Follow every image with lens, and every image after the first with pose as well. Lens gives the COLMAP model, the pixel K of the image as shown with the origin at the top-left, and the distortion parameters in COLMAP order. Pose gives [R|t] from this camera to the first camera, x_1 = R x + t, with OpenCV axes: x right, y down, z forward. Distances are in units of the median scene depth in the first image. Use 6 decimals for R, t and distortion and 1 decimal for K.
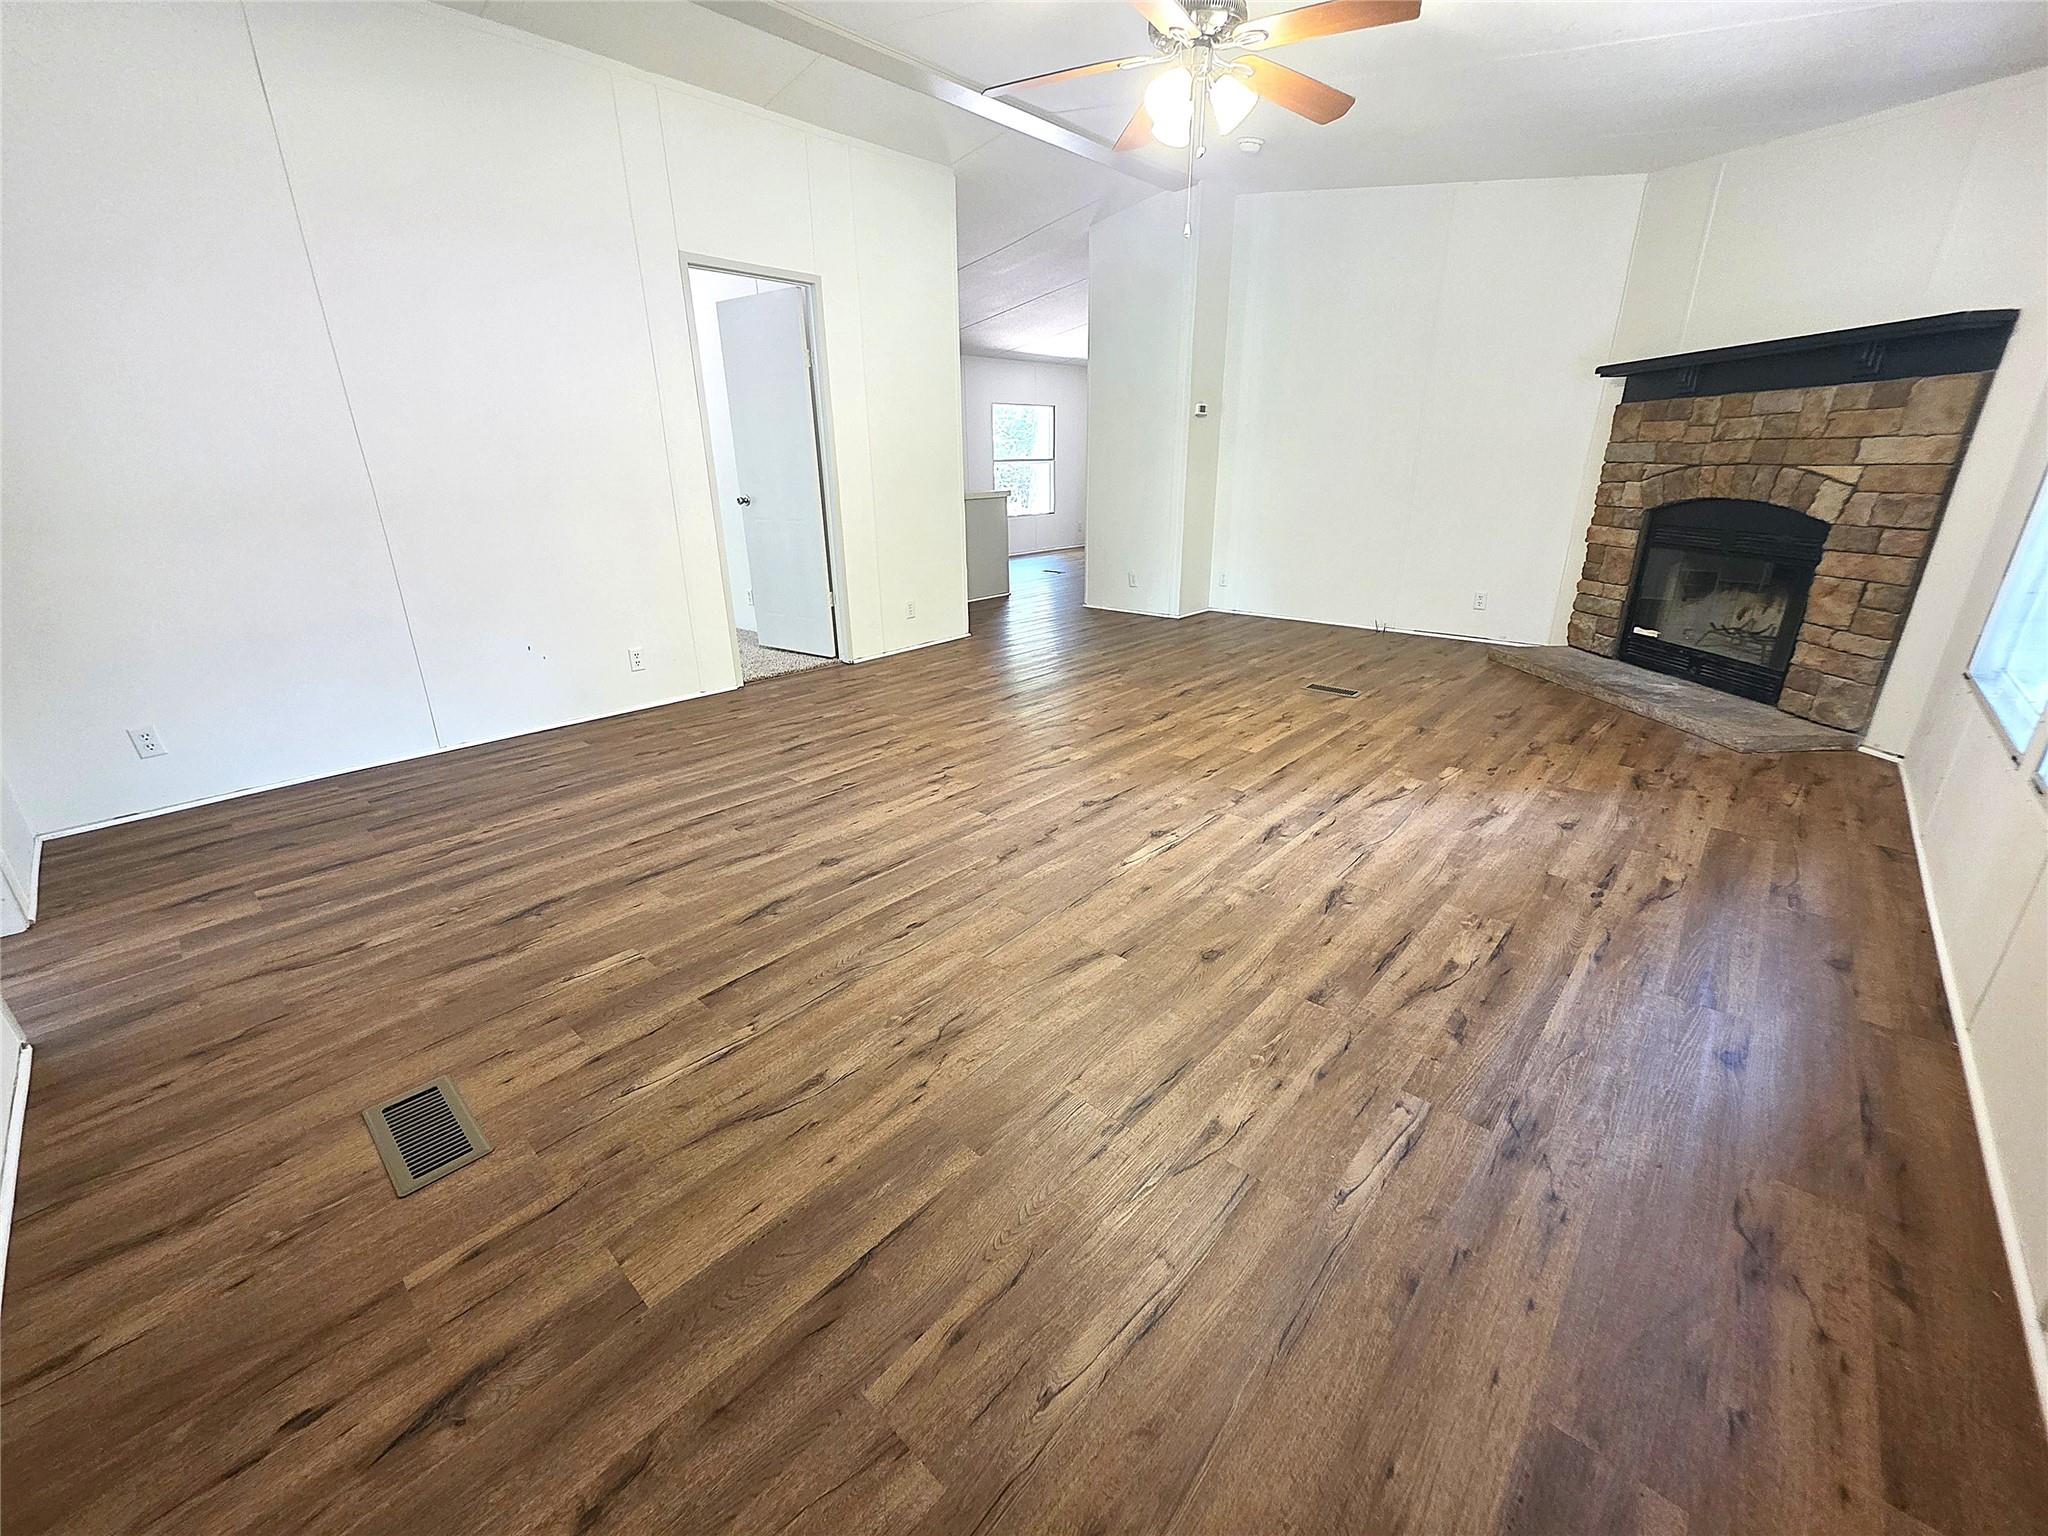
lens RADIAL K [[819.6, 0, 1020.8], [0, 819.6, 763.8], [0, 0, 1]] dist [0.001555, -0.000141]
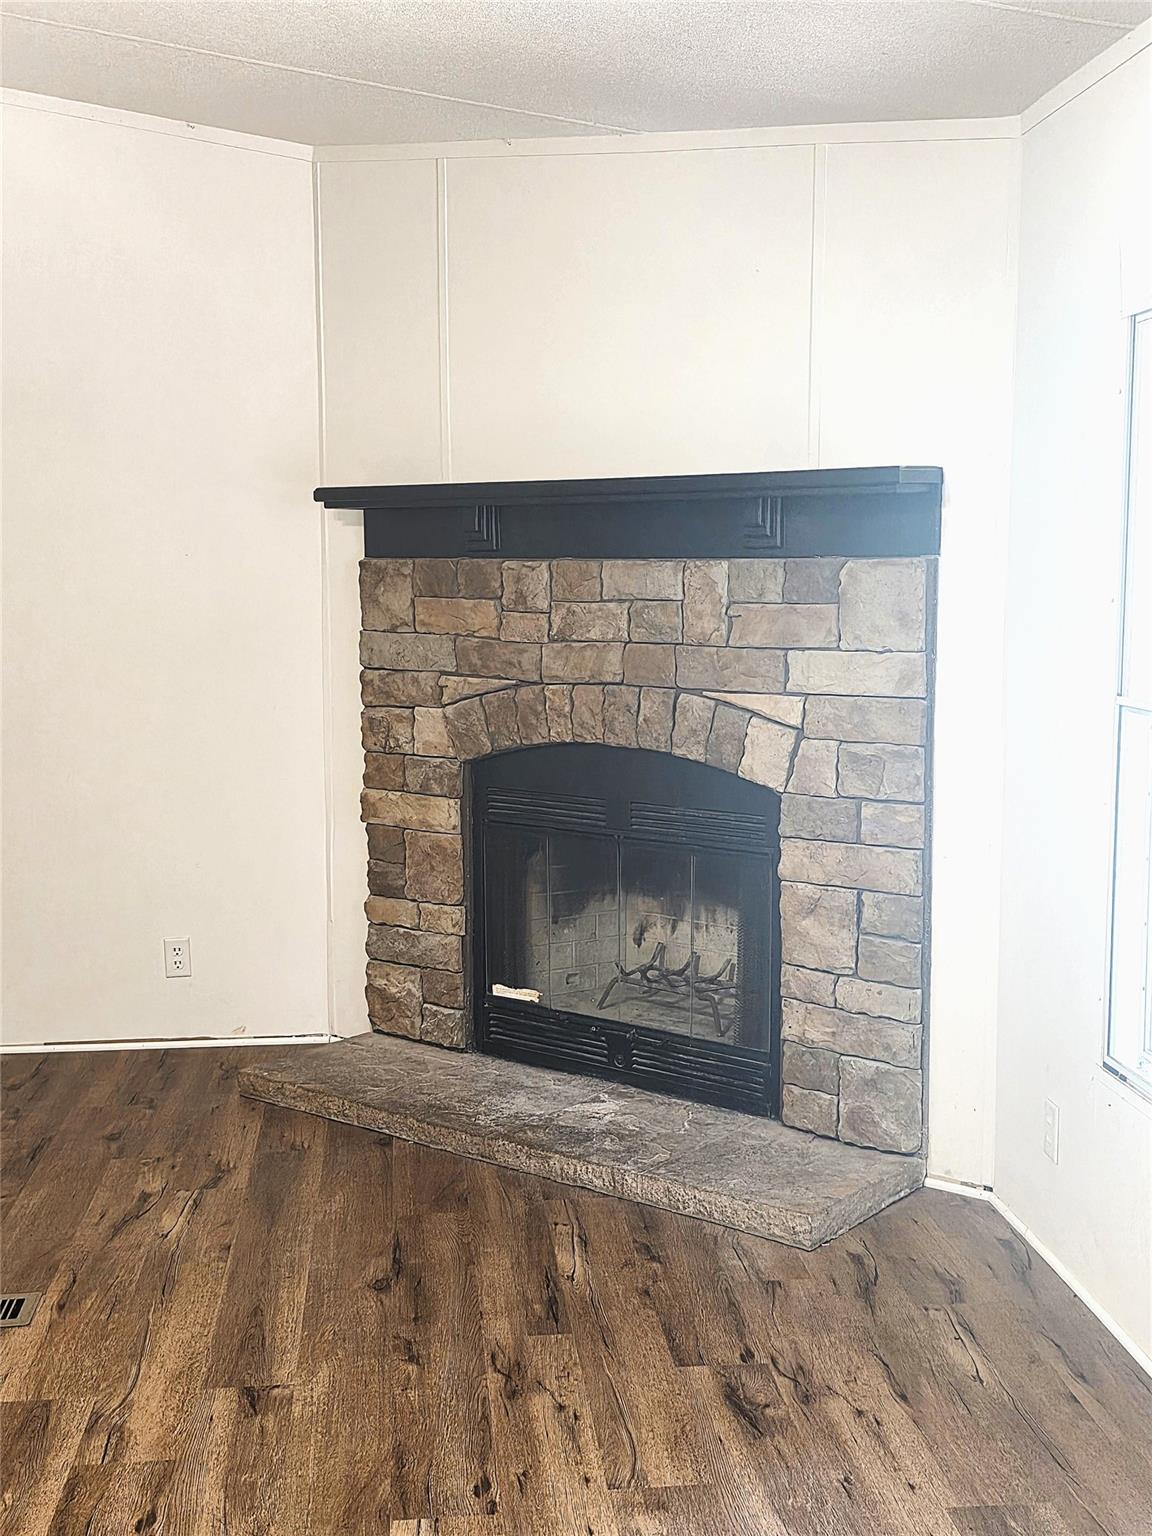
lens RADIAL K [[1746.7, 0, 576.0], [0, 1746.7, 768.0], [0, 0, 1]] dist [0.183028, -0.333774]
pose [[0.664493, -0.073647, 0.743656, 0.003882], [0.250430, 0.959536, -0.128745, -0.185523], [-0.704083, 0.271784, 0.656049, 0.302072]]
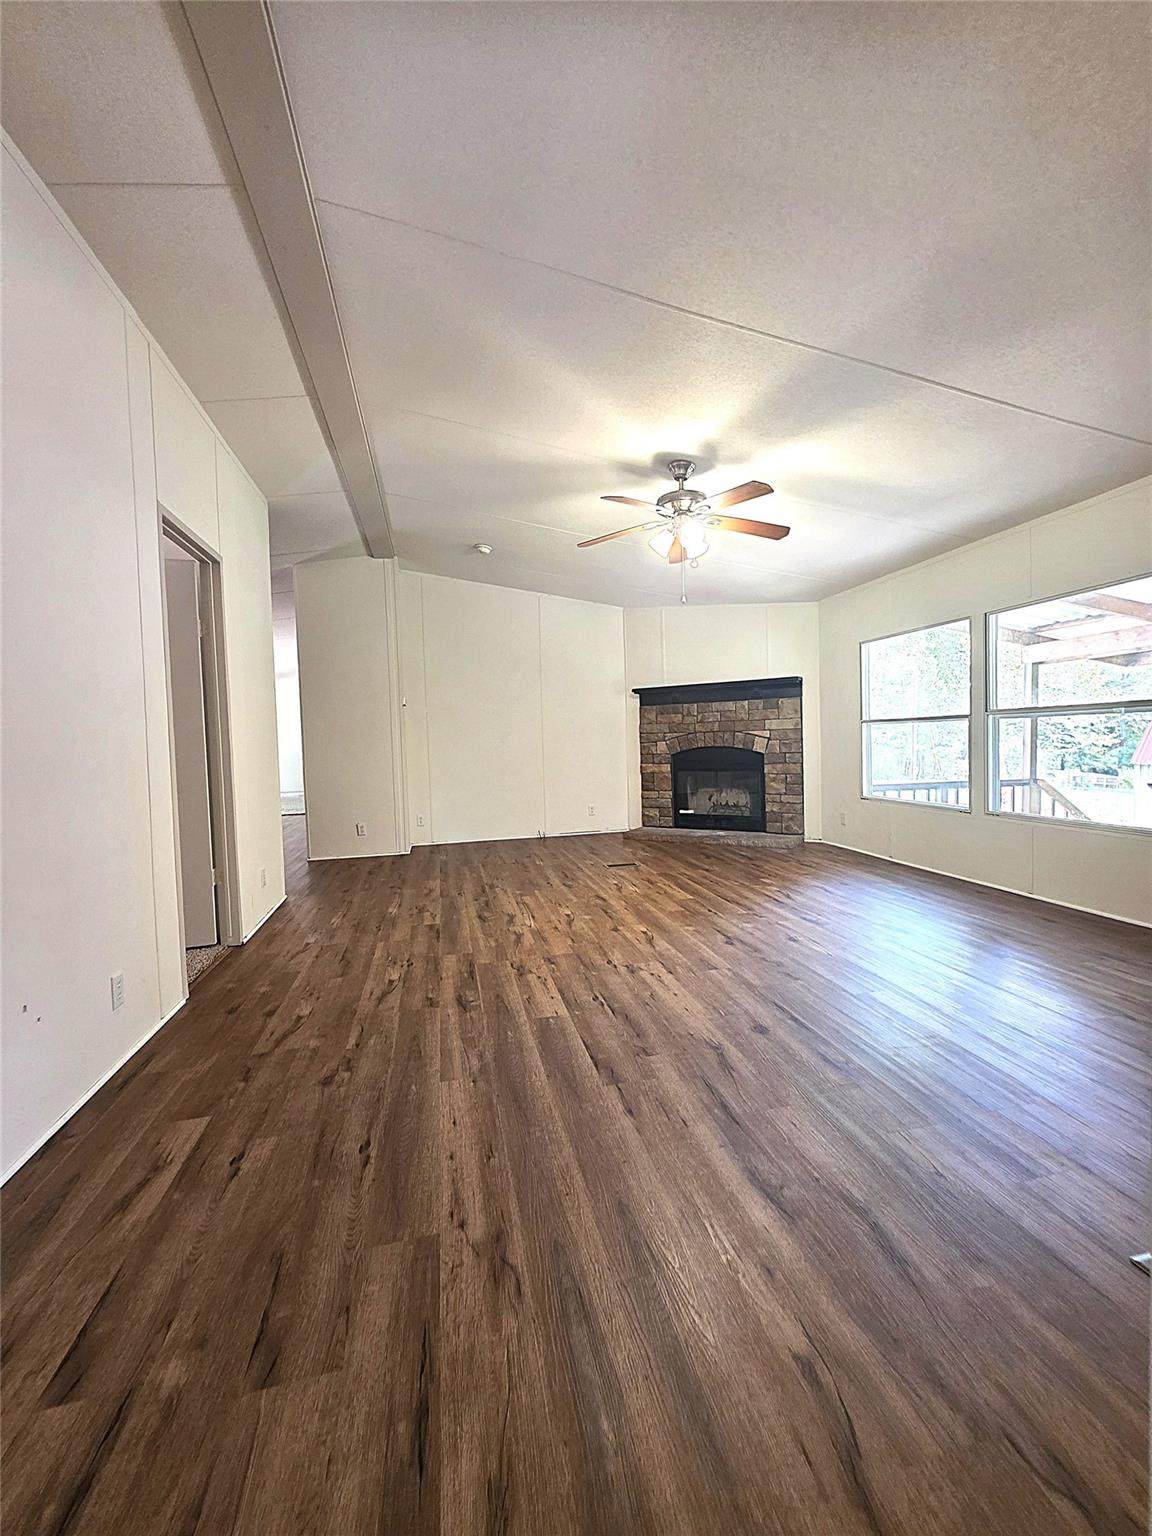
lens RADIAL K [[617.1, 0, 578.8], [0, 617.1, 764.7], [0, 0, 1]] dist [-0.002132, 0.000179]
pose [[0.570562, -0.037808, 0.820384, -0.791623], [0.306283, 0.936666, -0.169848, -0.118097], [-0.762004, 0.348178, 0.546006, 0.430785]]
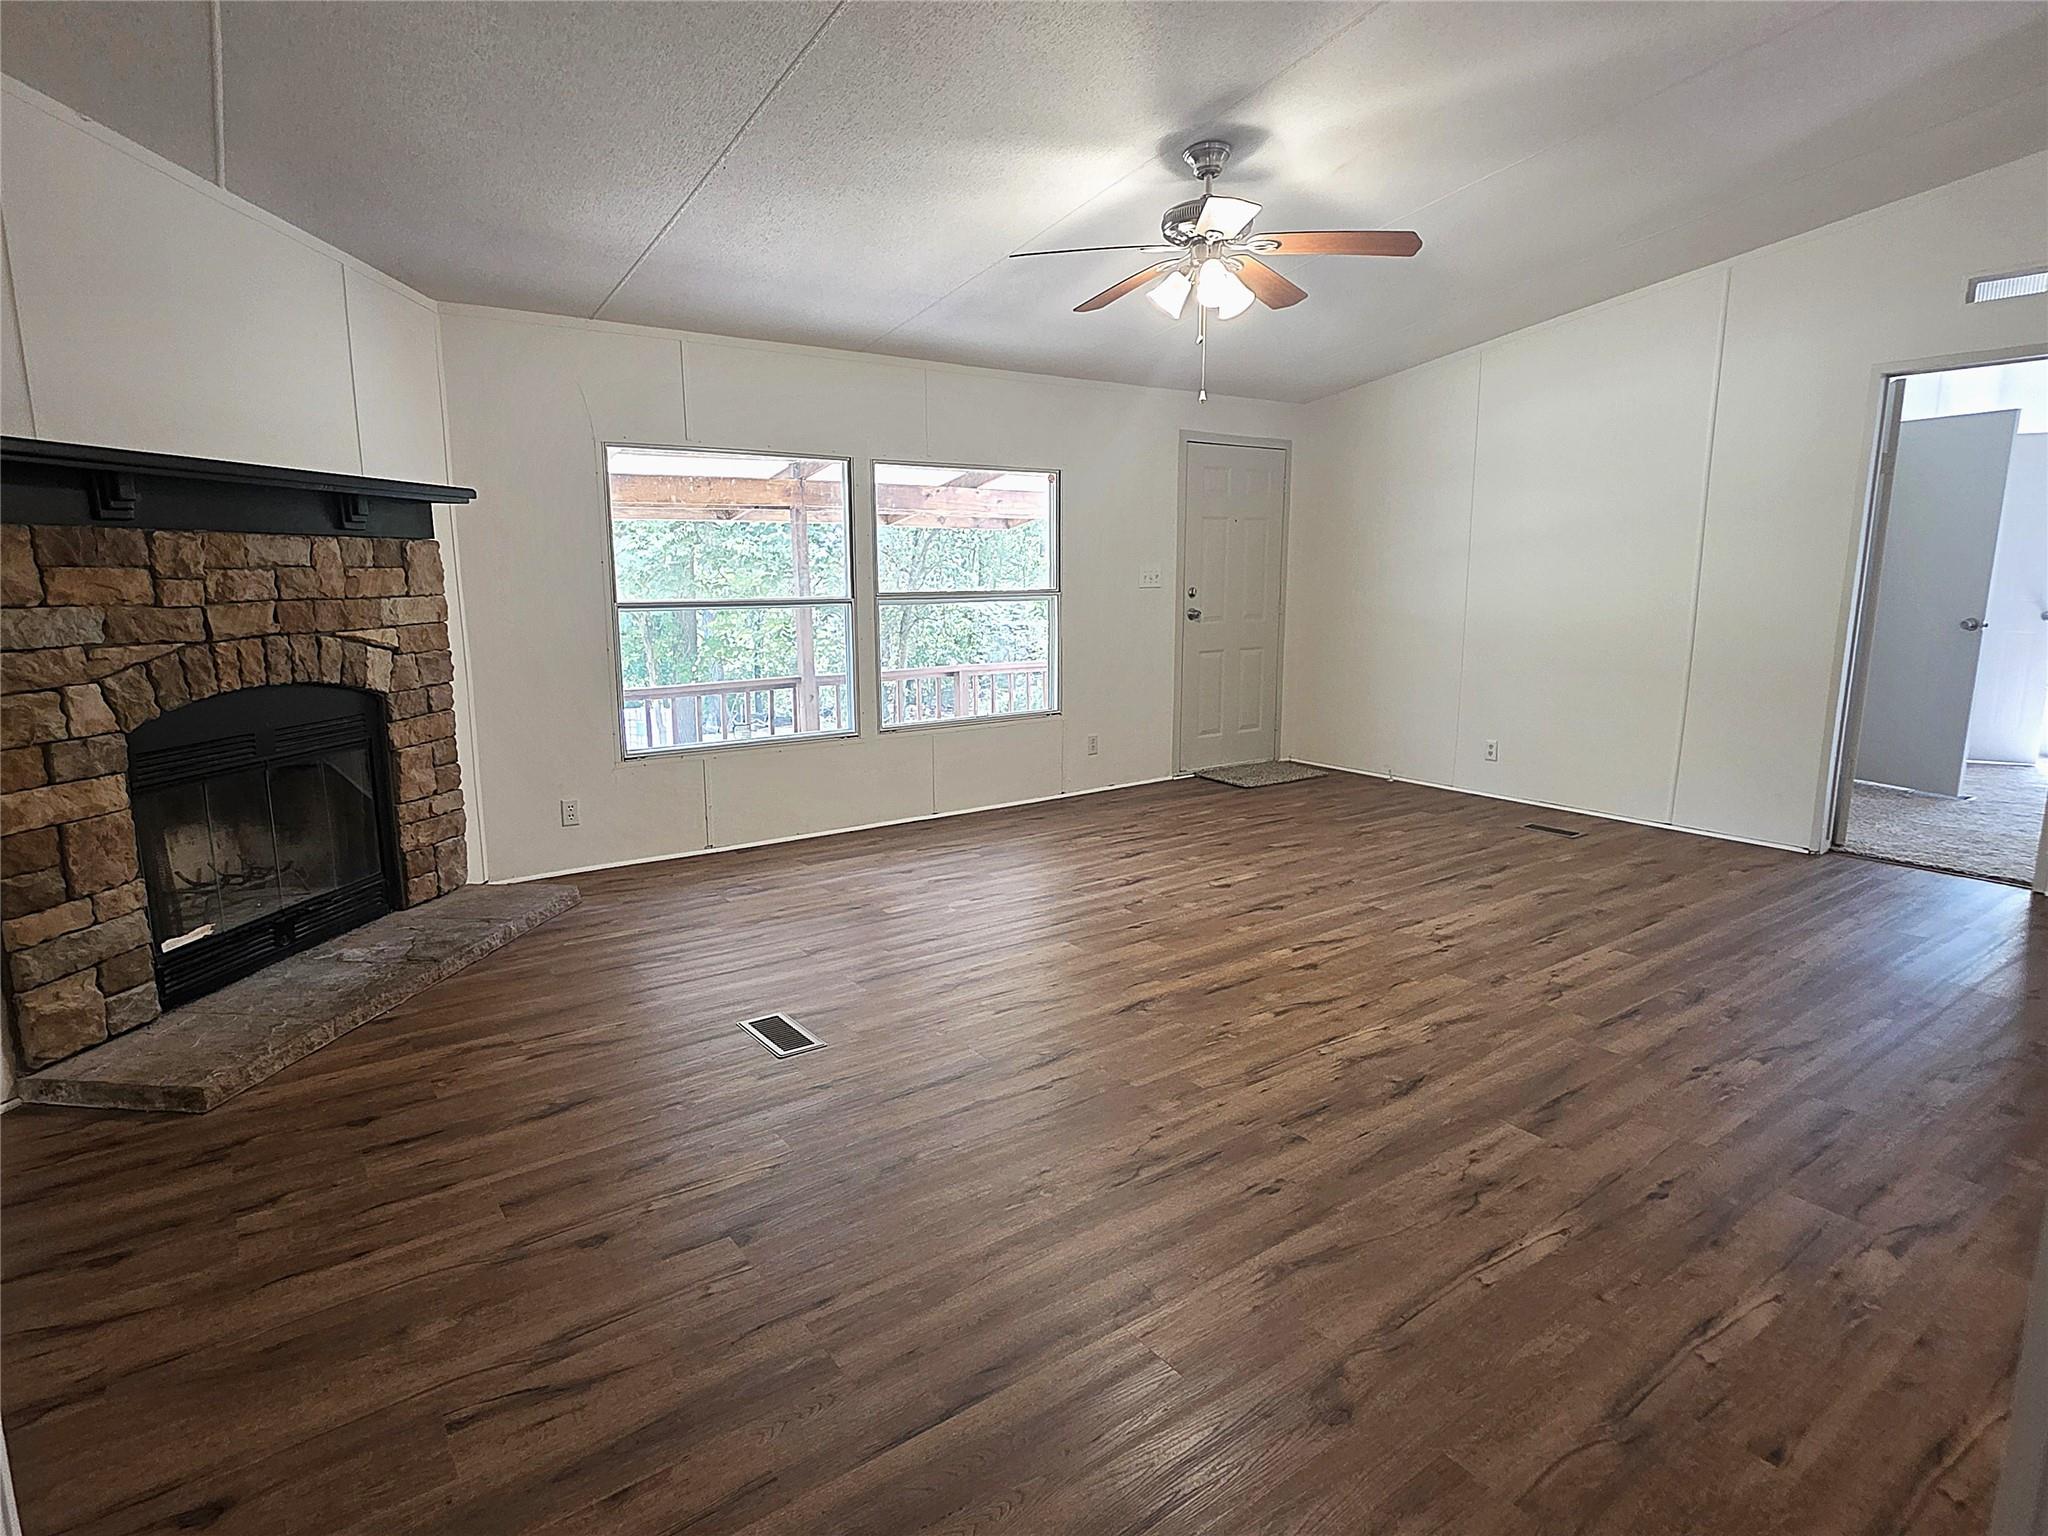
lens RADIAL K [[1090.8, 0, 1024.0], [0, 1090.8, 768.0], [0, 0, 1]] dist [0.000105, -0.000114]
pose [[-0.979051, -0.018482, 0.202772, 0.103286], [0.087153, 0.861995, 0.499369, -0.722368], [-0.184018, 0.506580, -0.842327, 1.843568]]
